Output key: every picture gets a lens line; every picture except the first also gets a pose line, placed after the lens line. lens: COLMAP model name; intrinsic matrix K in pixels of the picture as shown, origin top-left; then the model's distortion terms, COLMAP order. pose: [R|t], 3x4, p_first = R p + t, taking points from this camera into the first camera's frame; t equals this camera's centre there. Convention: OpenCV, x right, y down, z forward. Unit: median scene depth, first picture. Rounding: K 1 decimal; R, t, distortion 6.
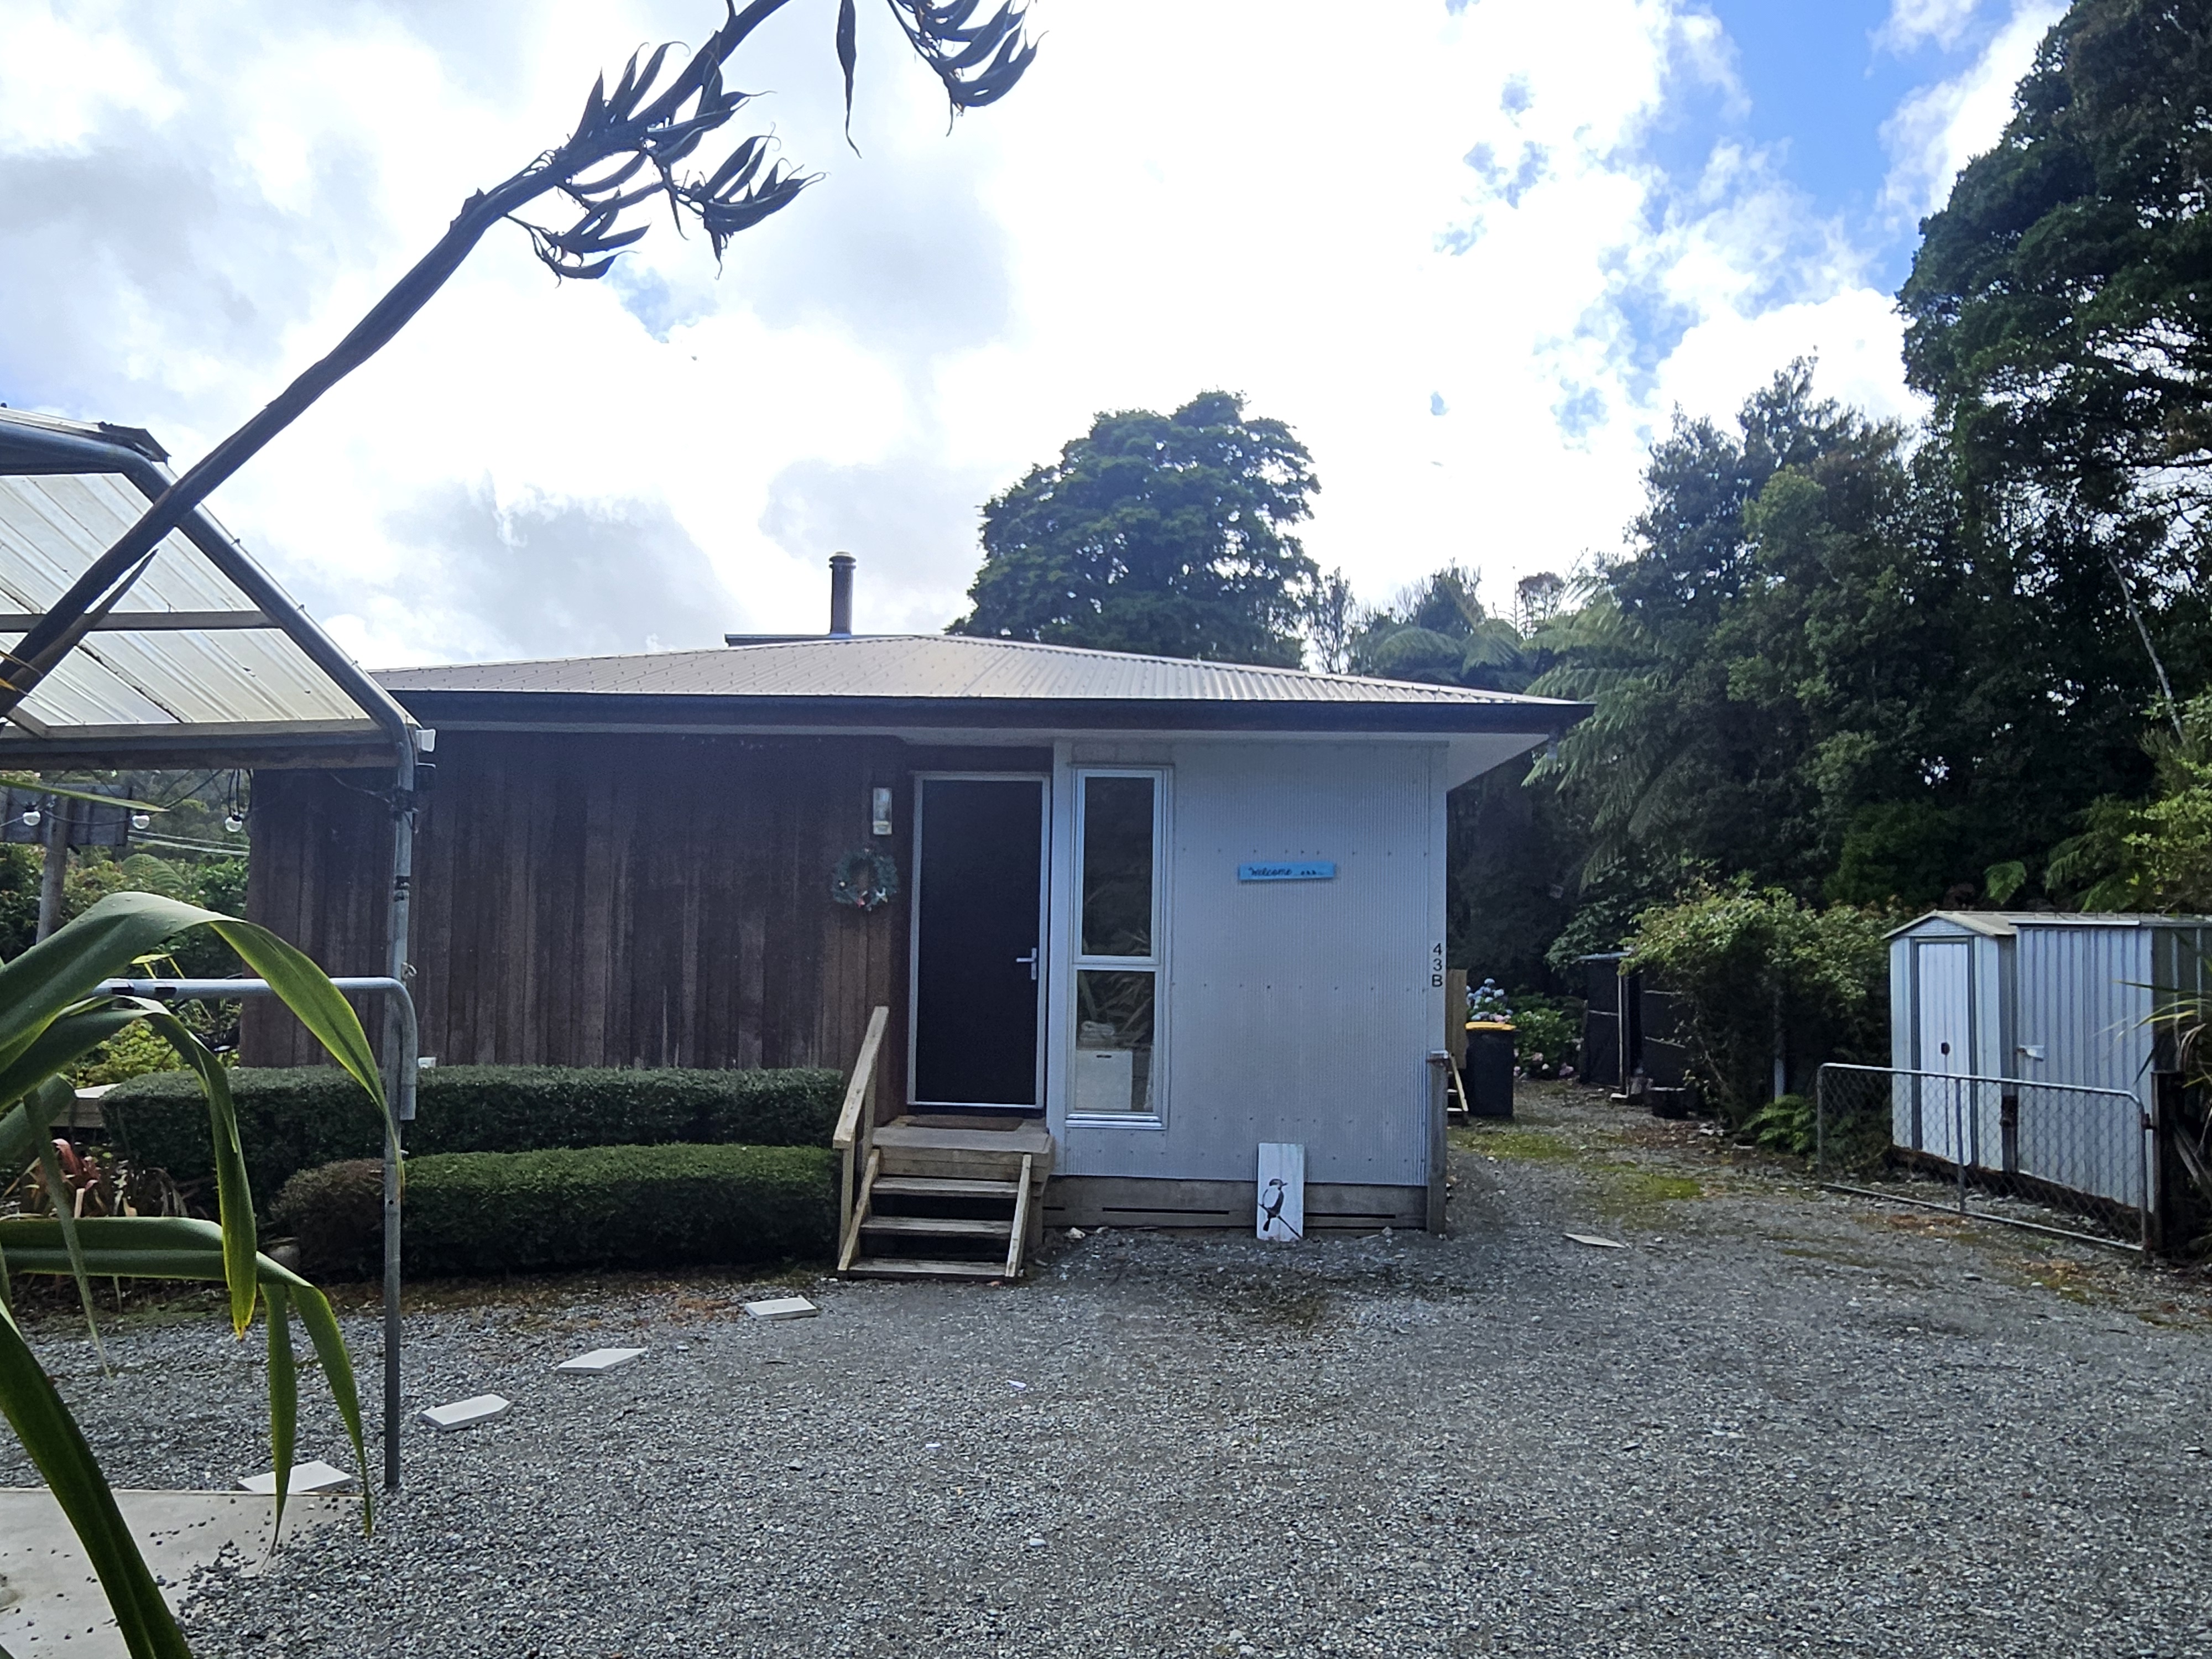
lens RADIAL K [[1380.3, 0, 1105.6], [0, 1380.3, 850.8], [0, 0, 1]] dist [0.001962, 0.003748]
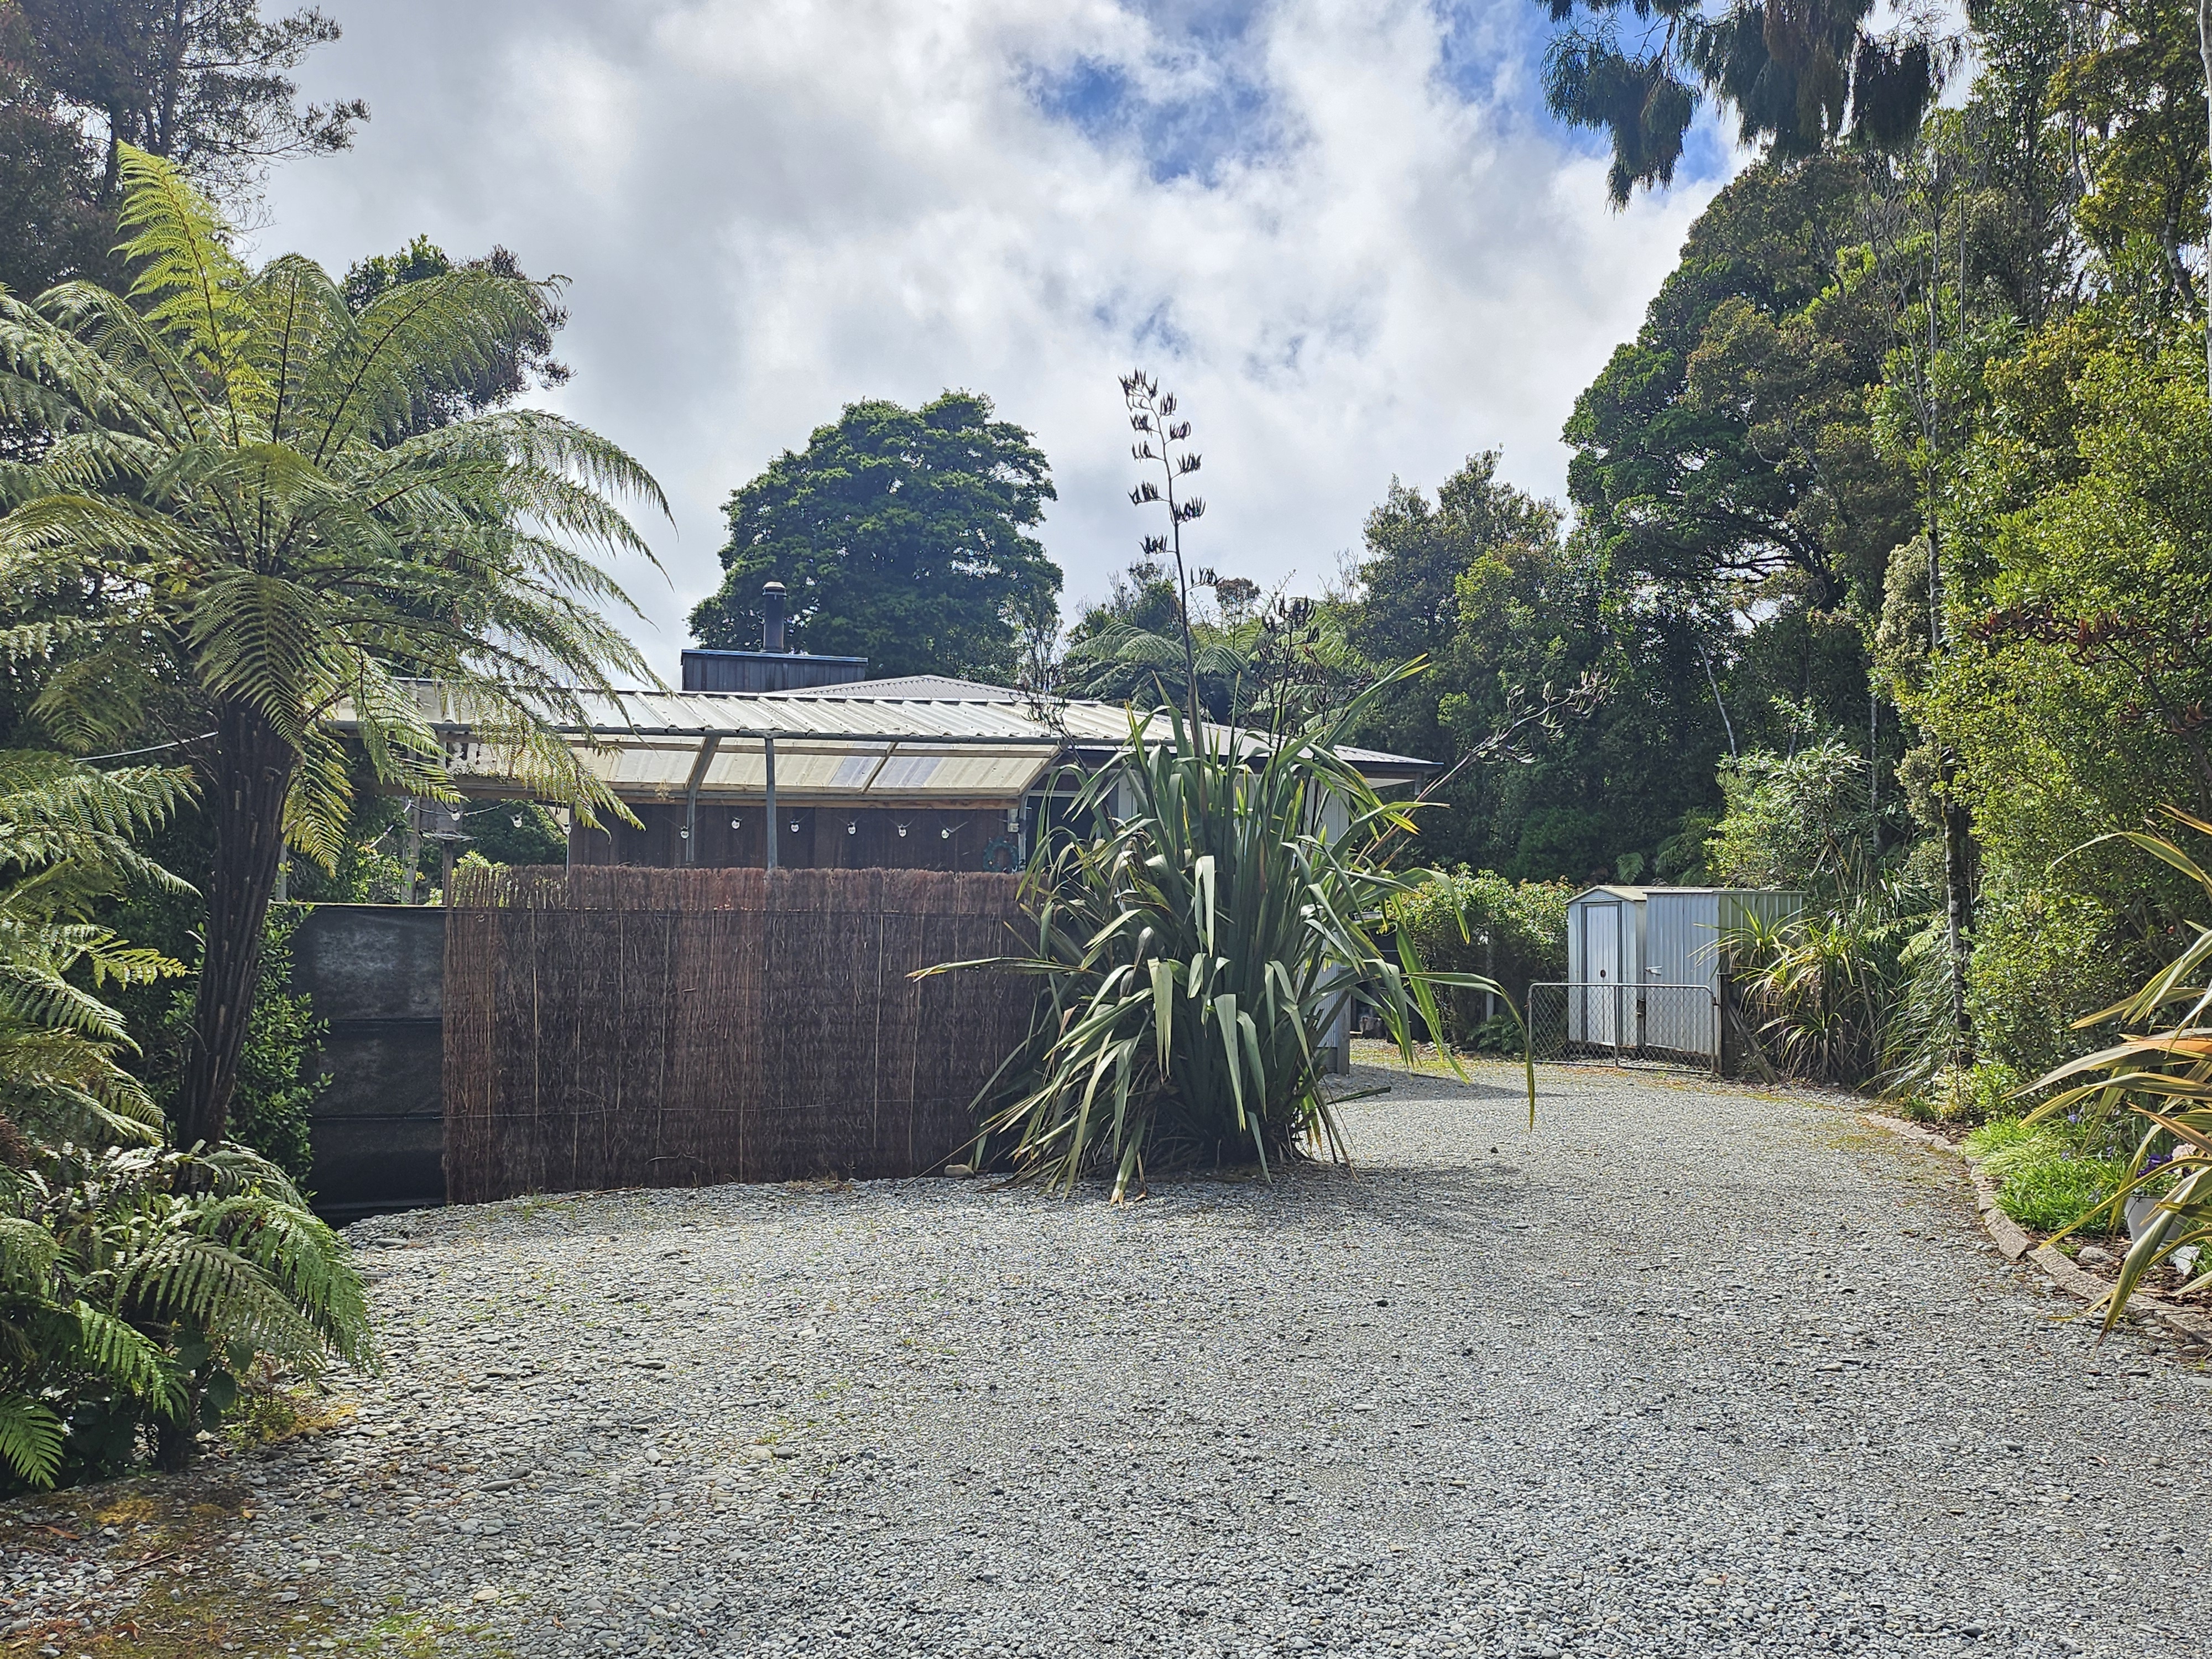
lens RADIAL K [[1548.7, 0, 1106.0], [0, 1548.7, 829.5], [0, 0, 1]] dist [0.082428, -0.001035]
pose [[0.963415, 0.013218, 0.267686, -0.266355], [-0.013406, 0.999909, -0.001123, -0.006474], [-0.267677, -0.002507, 0.963505, -0.359062]]
